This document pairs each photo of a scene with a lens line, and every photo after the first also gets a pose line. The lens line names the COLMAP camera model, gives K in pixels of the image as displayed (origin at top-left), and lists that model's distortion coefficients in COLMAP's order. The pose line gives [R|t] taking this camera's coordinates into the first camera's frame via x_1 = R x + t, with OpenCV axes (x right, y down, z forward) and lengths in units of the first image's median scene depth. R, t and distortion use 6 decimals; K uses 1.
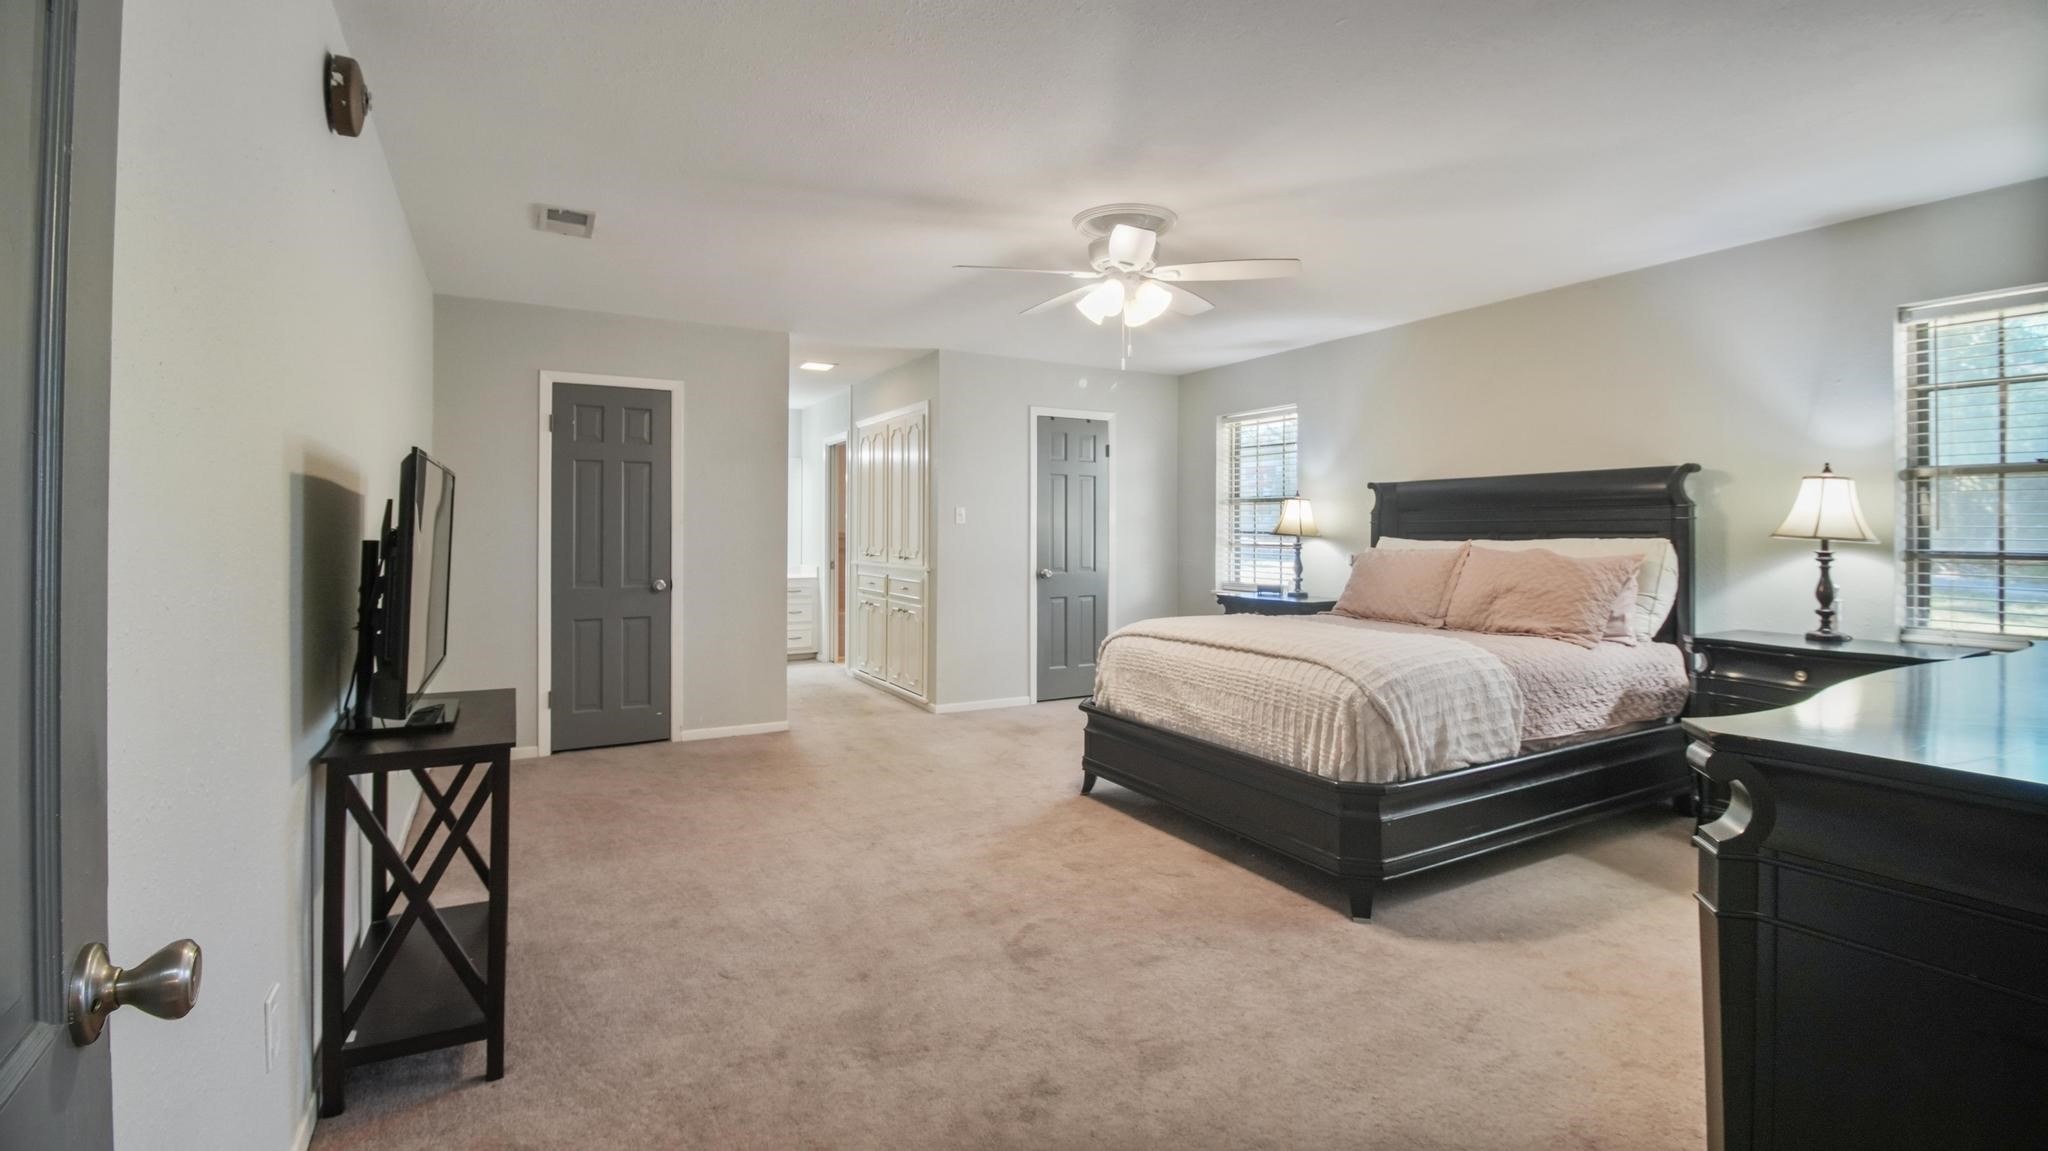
lens RADIAL K [[913.7, 0, 1022.8], [0, 913.7, 543.1], [0, 0, 1]] dist [-0.000083, -0.011951]
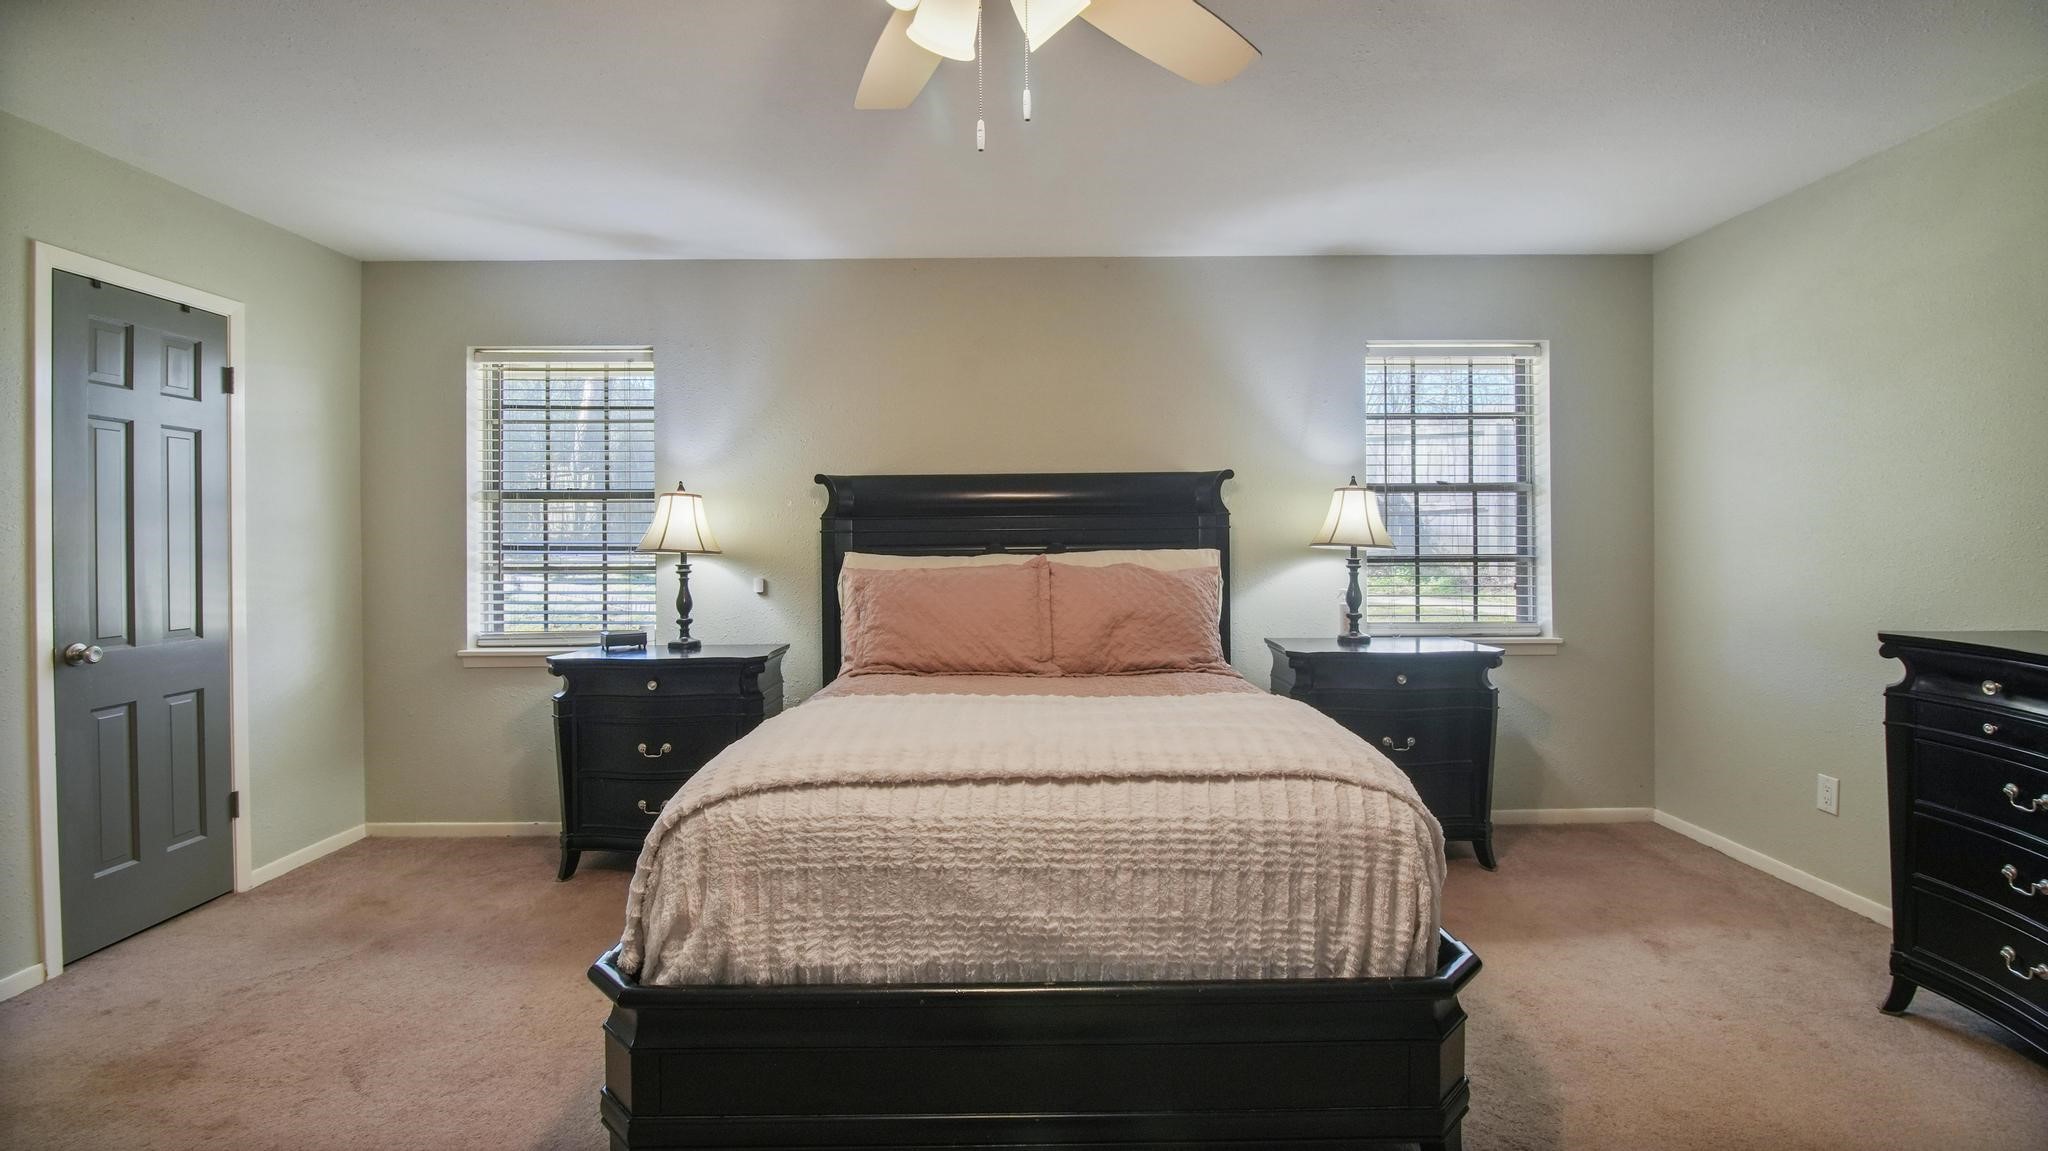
lens RADIAL K [[913.7, 0, 1022.8], [0, 913.7, 543.1], [0, 0, 1]] dist [-0.000083, -0.011951]
pose [[0.479513, -0.008600, 0.877493, -0.162476], [0.019390, 0.999812, -0.000797, -0.010500], [-0.877321, 0.017397, 0.479589, 0.546296]]
